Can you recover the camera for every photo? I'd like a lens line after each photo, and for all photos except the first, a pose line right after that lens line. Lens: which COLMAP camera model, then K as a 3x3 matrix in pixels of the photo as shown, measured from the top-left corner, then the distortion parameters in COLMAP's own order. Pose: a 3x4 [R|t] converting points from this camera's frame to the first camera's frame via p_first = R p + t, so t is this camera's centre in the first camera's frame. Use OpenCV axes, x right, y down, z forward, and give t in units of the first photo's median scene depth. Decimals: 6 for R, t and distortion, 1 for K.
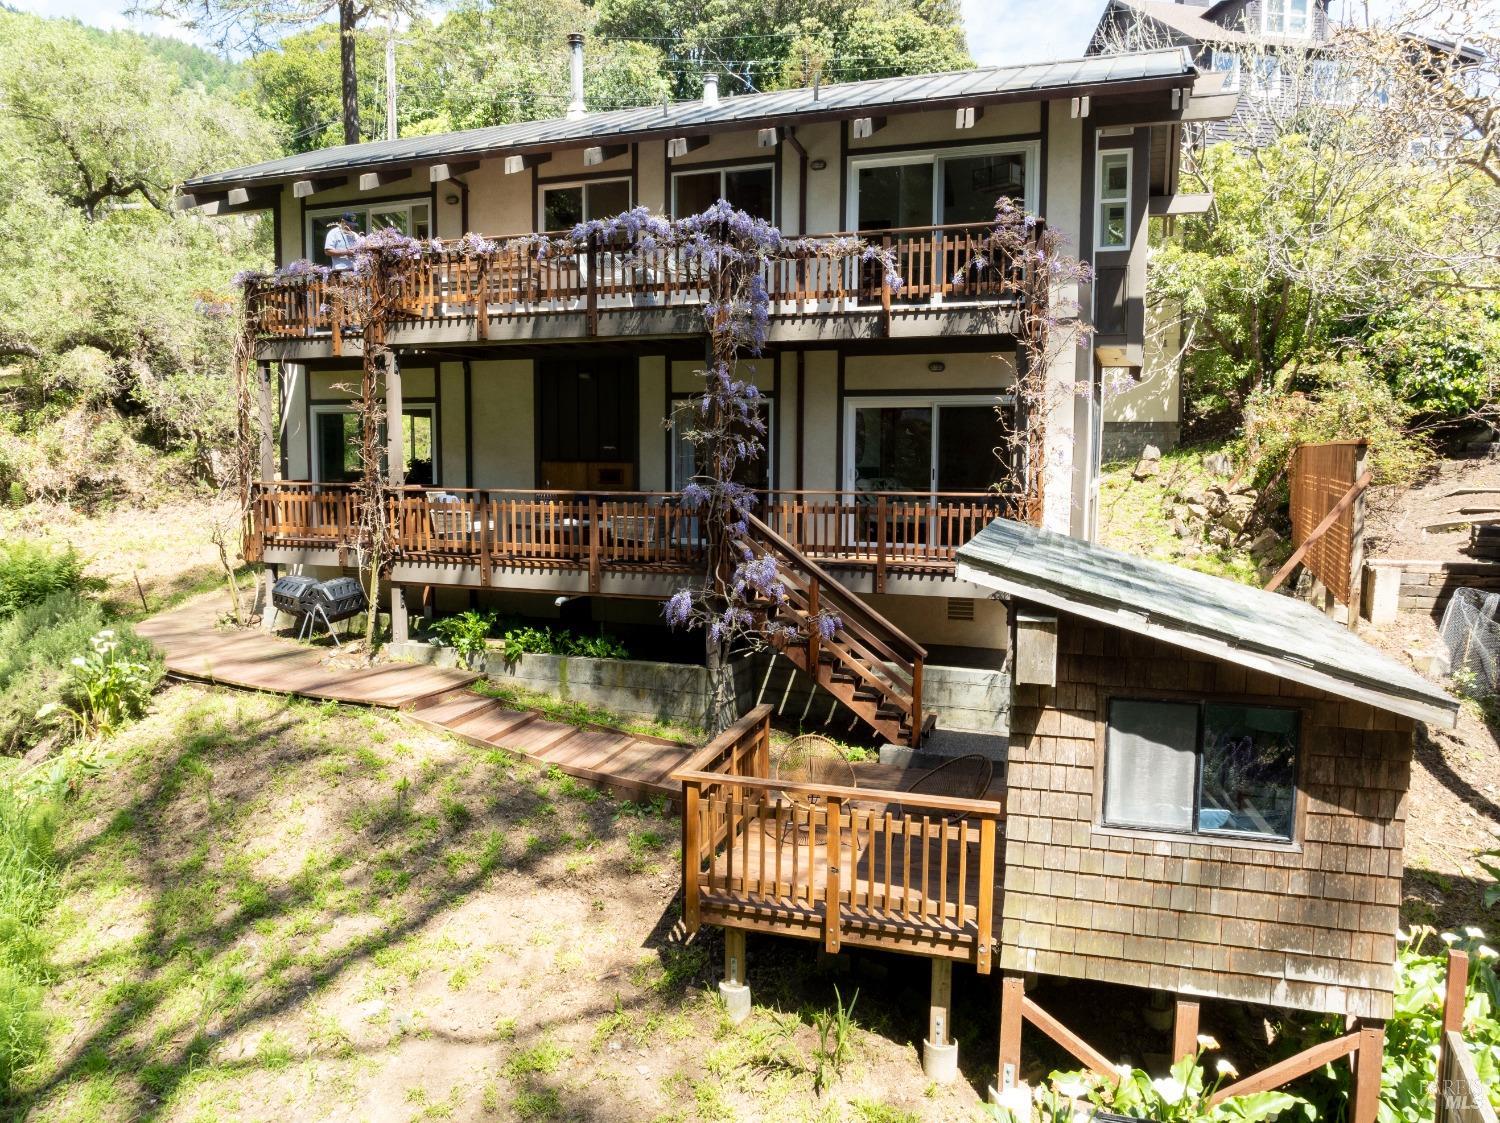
lens RADIAL K [[1052.5, 0, 750.0], [0, 1052.5, 561.5], [0, 0, 1]] dist [-0.038573, -0.001320]
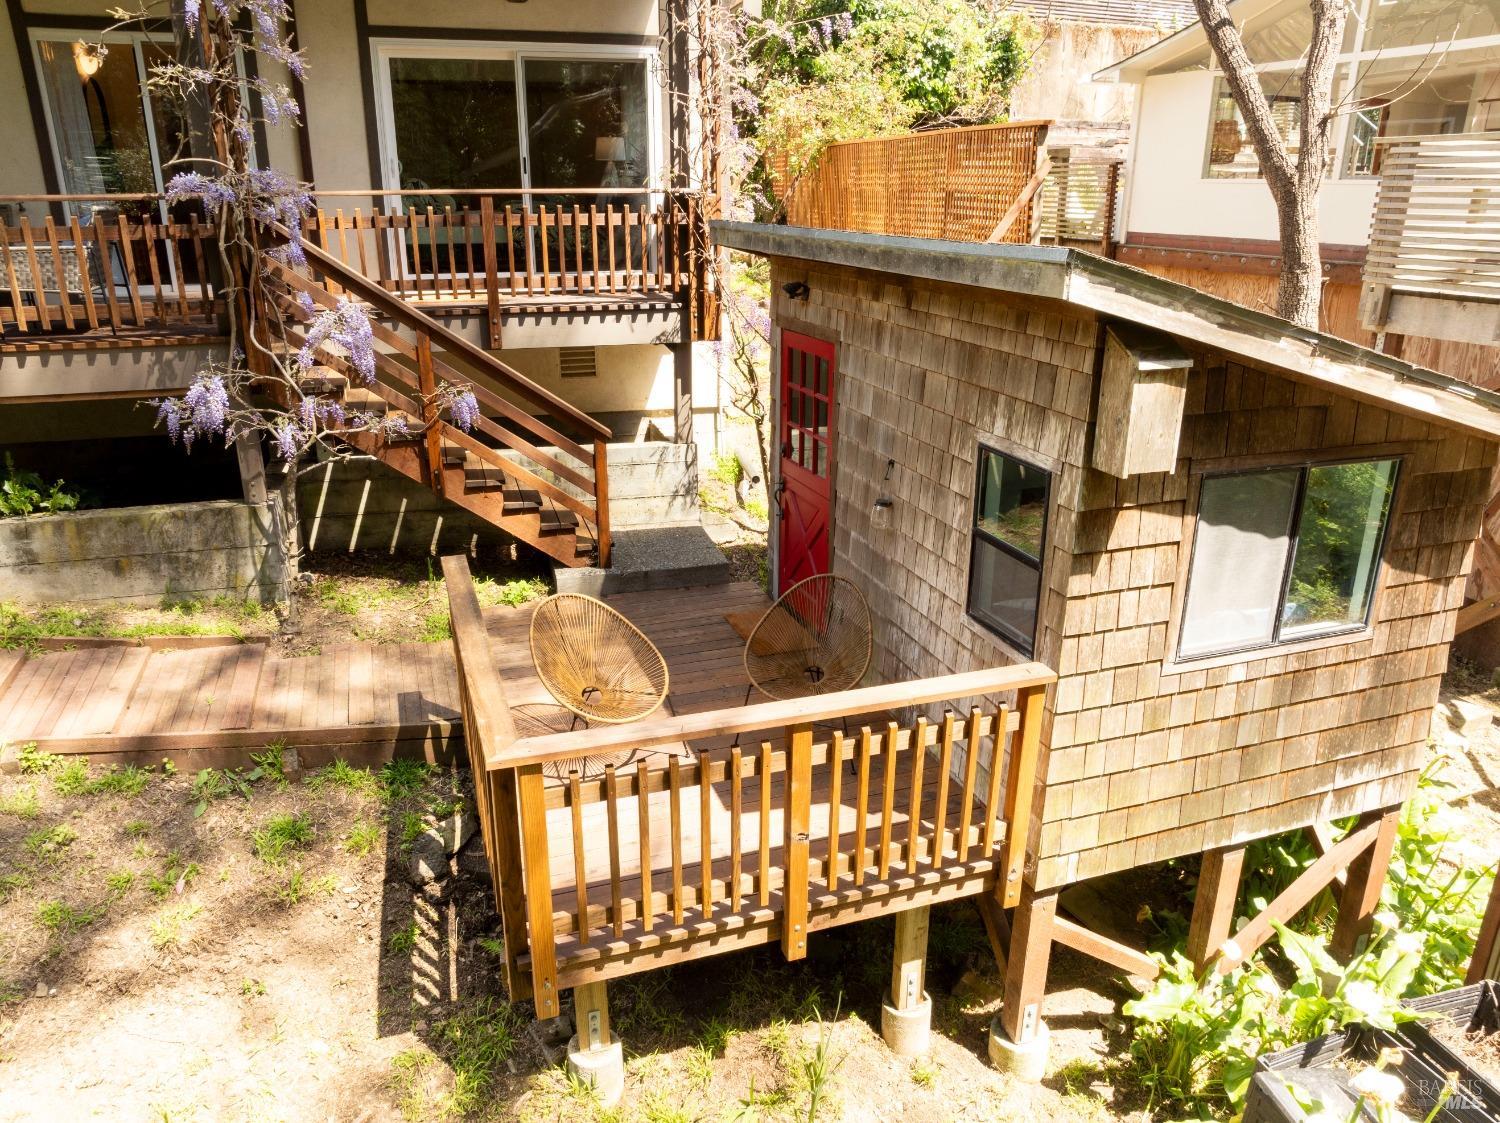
lens RADIAL K [[1056.7, 0, 750.0], [0, 1056.7, 561.5], [0, 0, 1]] dist [-0.052279, 0.028250]
pose [[0.808451, -0.198718, 0.554002, -0.144142], [0.060035, 0.964211, 0.258250, -0.002583], [-0.585493, -0.175523, 0.791448, 0.358284]]
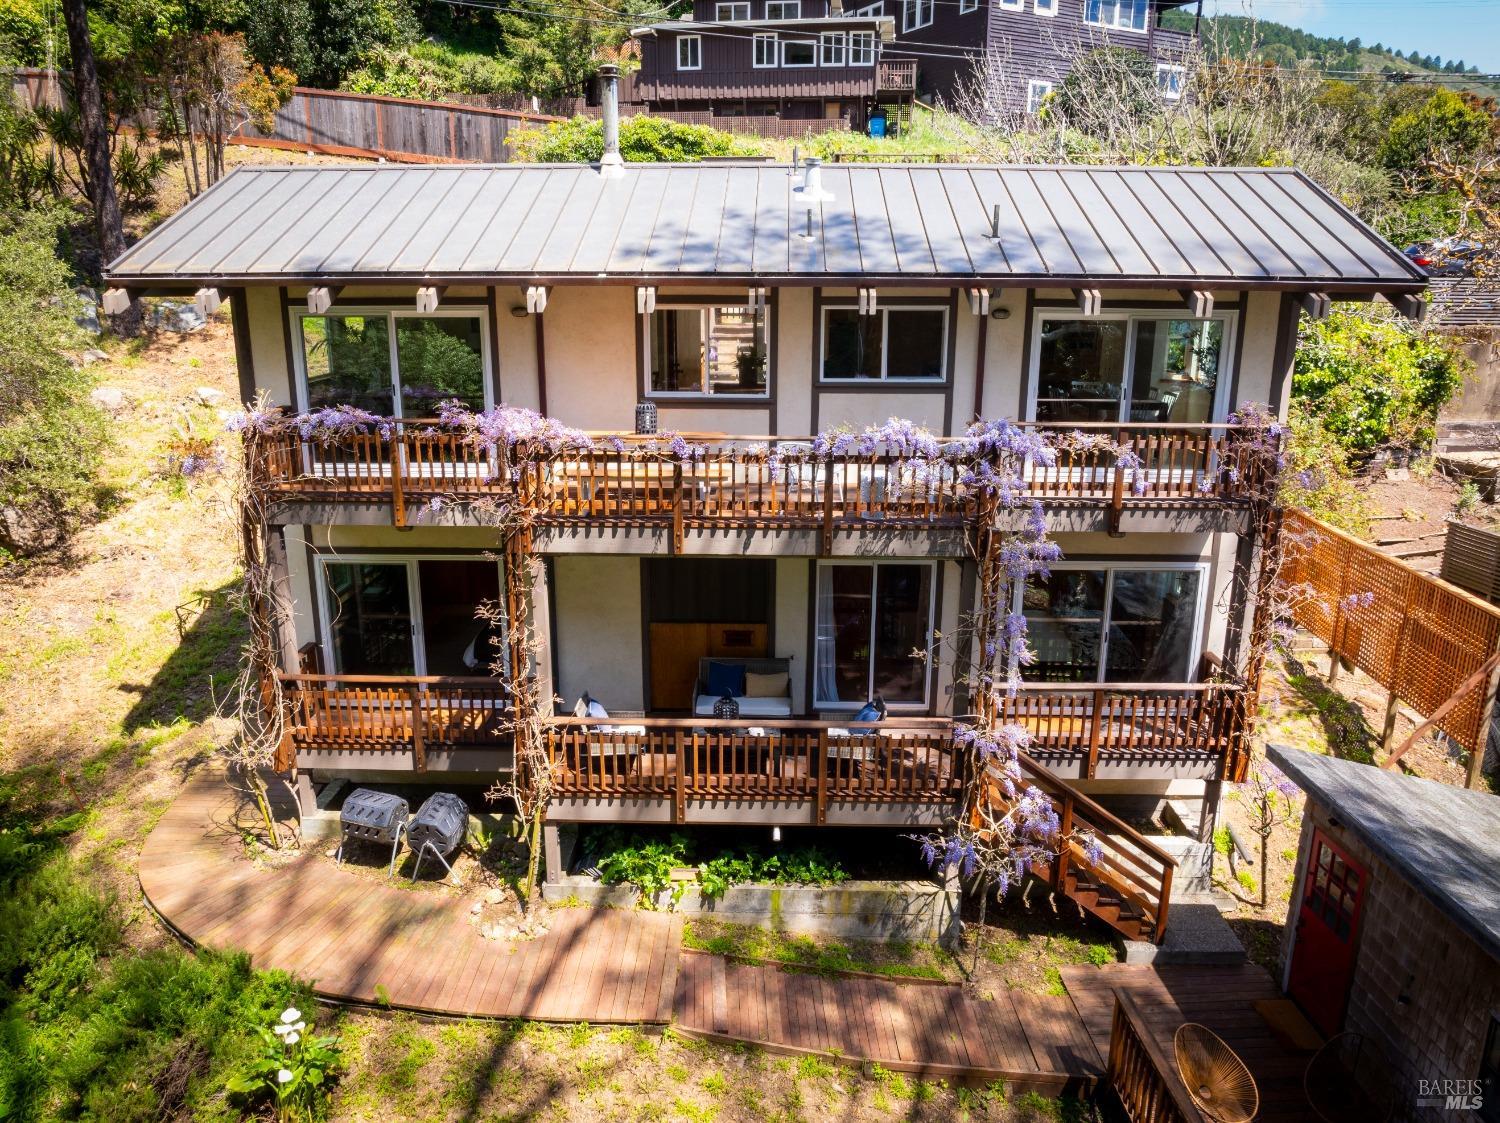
lens RADIAL K [[1056.7, 0, 750.0], [0, 1056.7, 561.5], [0, 0, 1]] dist [-0.052279, 0.028250]
pose [[0.946465, -0.086043, 0.311129, -0.478480], [0.034516, 0.985271, 0.167478, -0.356592], [-0.320956, -0.147773, 0.935495, 0.206218]]
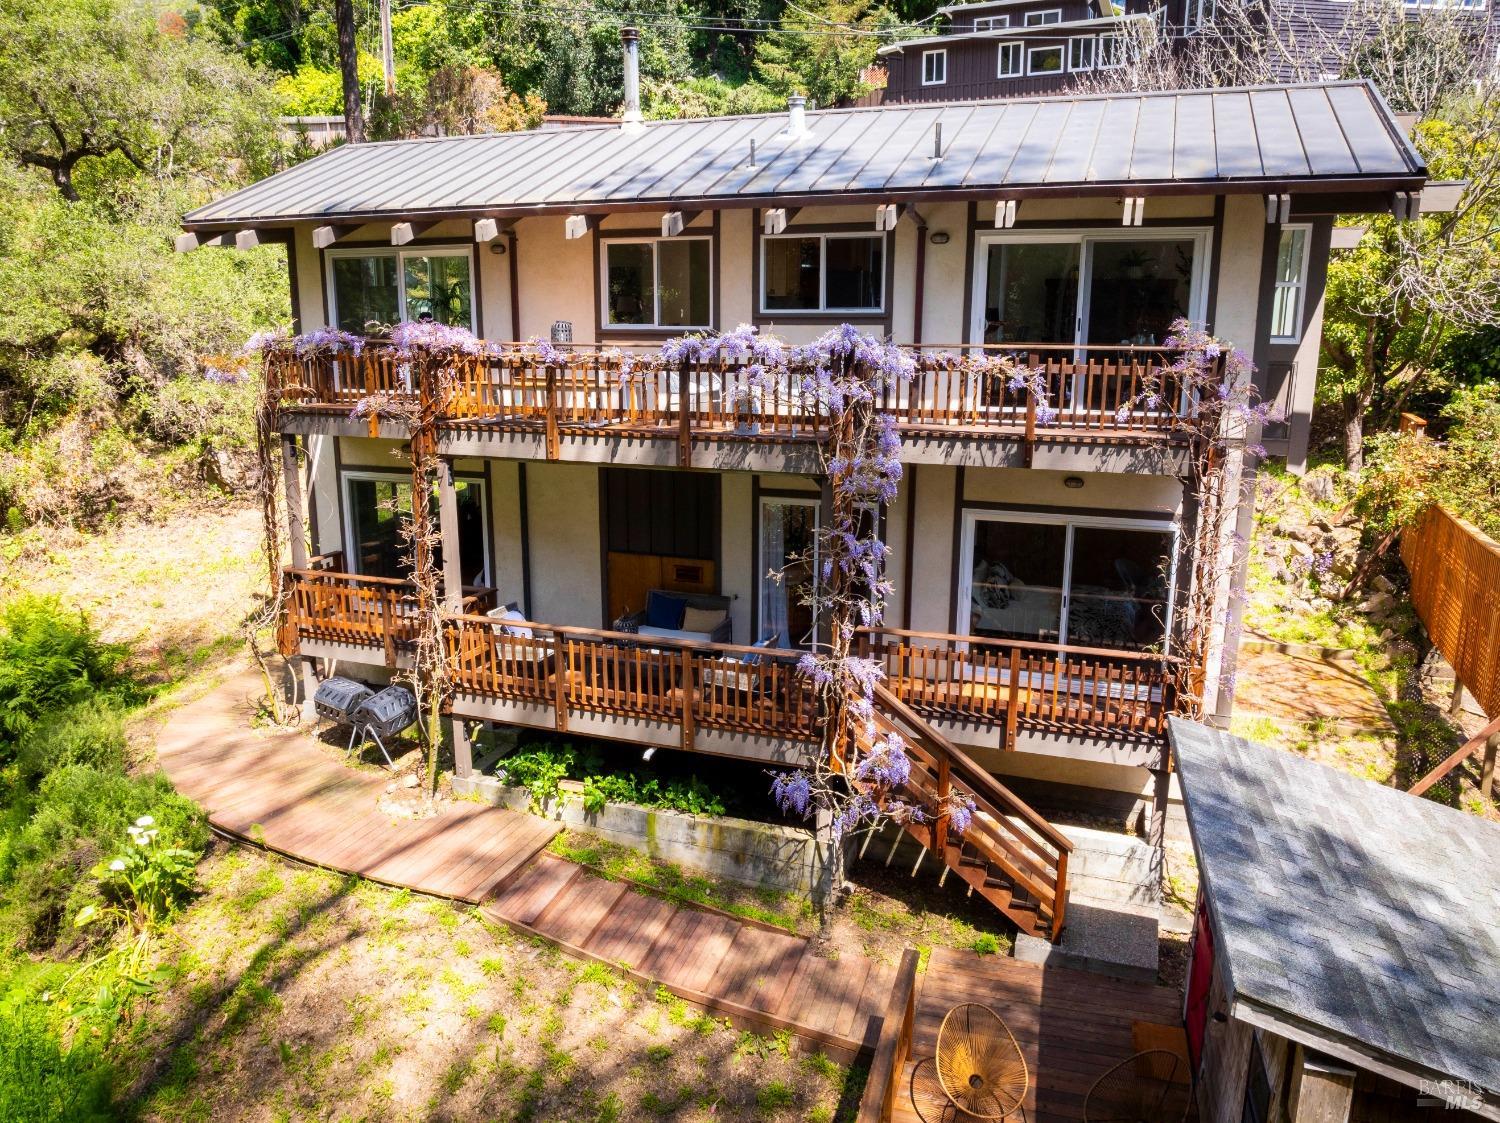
lens RADIAL K [[1052.5, 0, 750.0], [0, 1052.5, 561.5], [0, 0, 1]] dist [-0.038573, -0.001320]
pose [[0.999992, -0.002516, 0.002947, -0.099690], [0.002145, 0.992805, 0.119719, -0.240063], [-0.003227, -0.119712, 0.992803, 0.137429]]
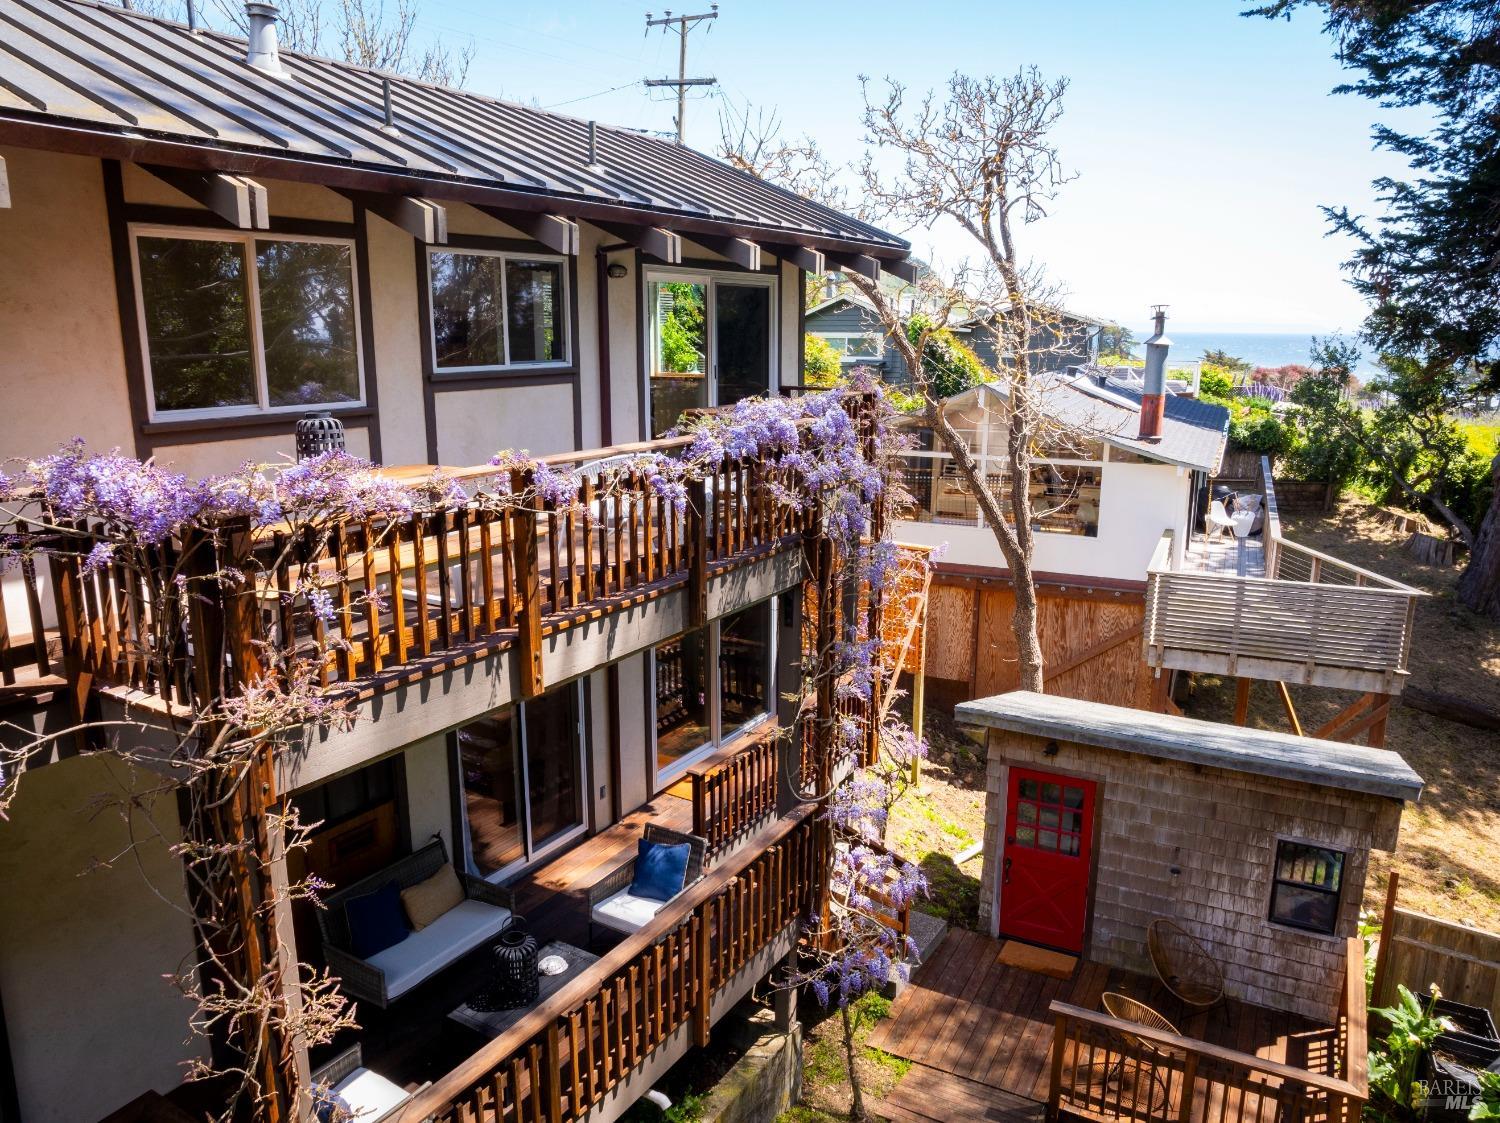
lens RADIAL K [[1056.7, 0, 750.0], [0, 1056.7, 561.5], [0, 0, 1]] dist [-0.052279, 0.028250]
pose [[0.201913, -0.216518, 0.955171, -0.652702], [0.099495, 0.974747, 0.199923, -0.352162], [-0.974337, 0.054668, 0.218356, 0.849213]]
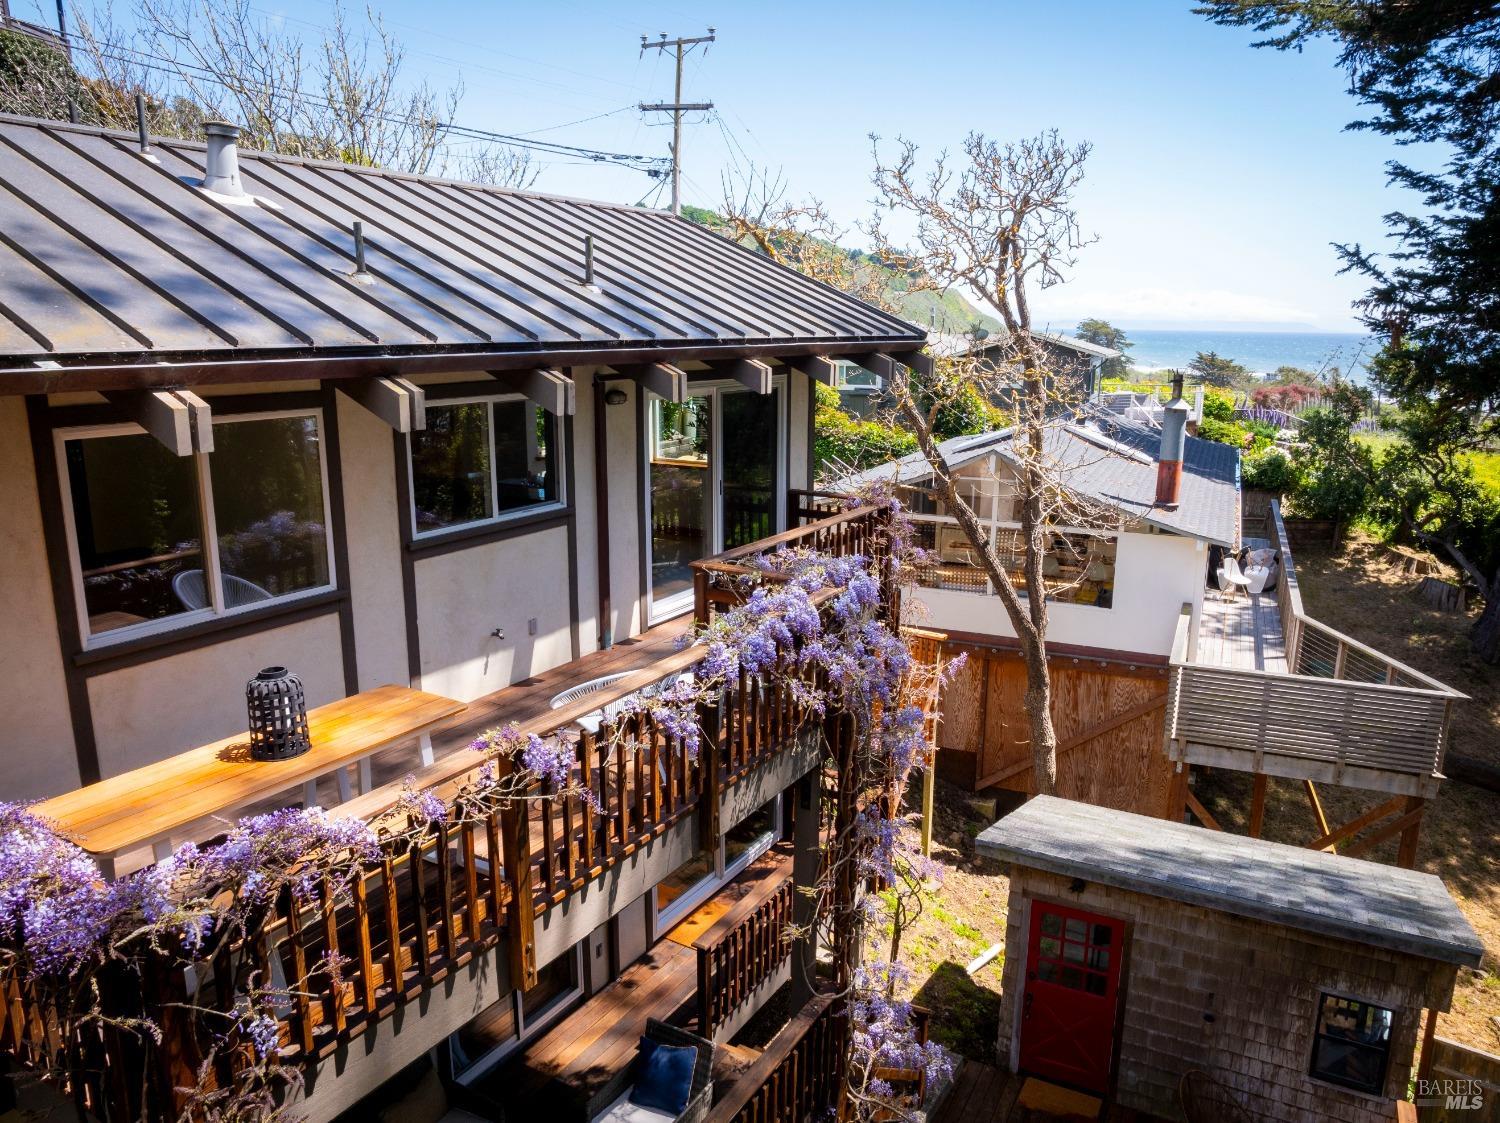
lens RADIAL K [[1056.7, 0, 750.0], [0, 1056.7, 561.5], [0, 0, 1]] dist [-0.052279, 0.028250]
pose [[0.194867, -0.218923, 0.956085, -0.576729], [0.095724, 0.974364, 0.203598, -0.438444], [-0.976147, 0.051846, 0.210828, 0.868543]]
